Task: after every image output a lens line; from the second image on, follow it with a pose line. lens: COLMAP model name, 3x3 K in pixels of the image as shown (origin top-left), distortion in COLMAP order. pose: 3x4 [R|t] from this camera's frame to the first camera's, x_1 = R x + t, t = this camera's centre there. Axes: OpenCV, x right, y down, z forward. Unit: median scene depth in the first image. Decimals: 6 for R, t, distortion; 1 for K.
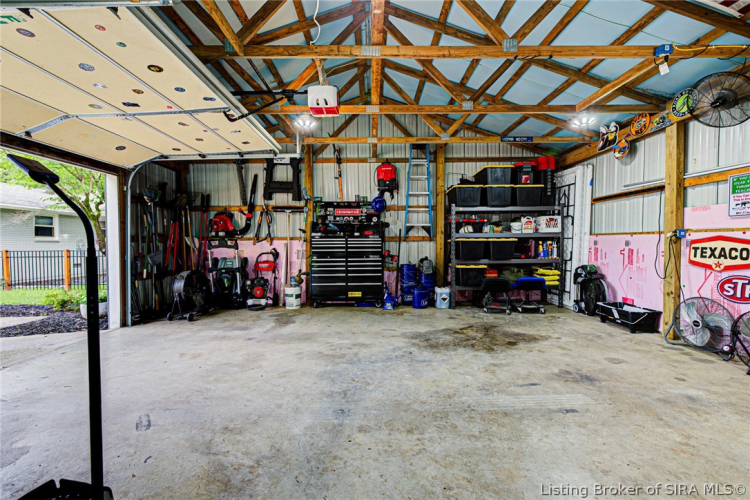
lens RADIAL K [[322.9, 0, 374.7], [0, 322.9, 252.2], [0, 0, 1]] dist [-0.000374, -0.000026]
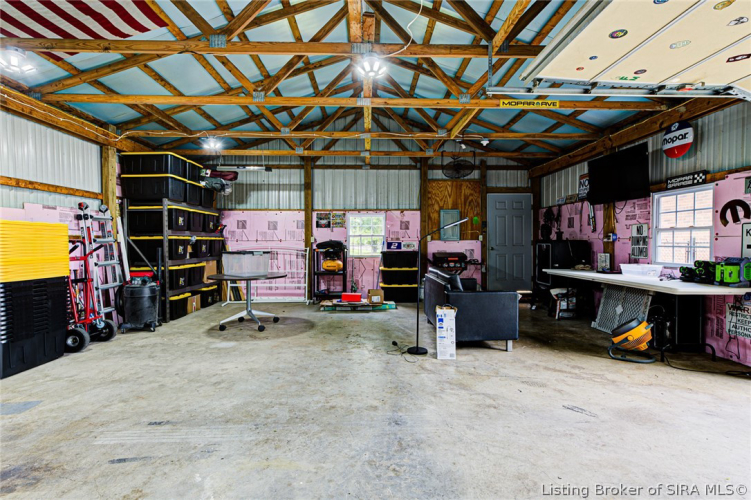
lens RADIAL K [[367.0, 0, 376.8], [0, 367.0, 250.1], [0, 0, 1]] dist [0.000317, 0.000088]
pose [[-0.999818, 0.010575, -0.015893, -0.031240], [0.009829, 0.998878, 0.046317, -0.061399], [0.016365, 0.046152, -0.998800, 2.111291]]
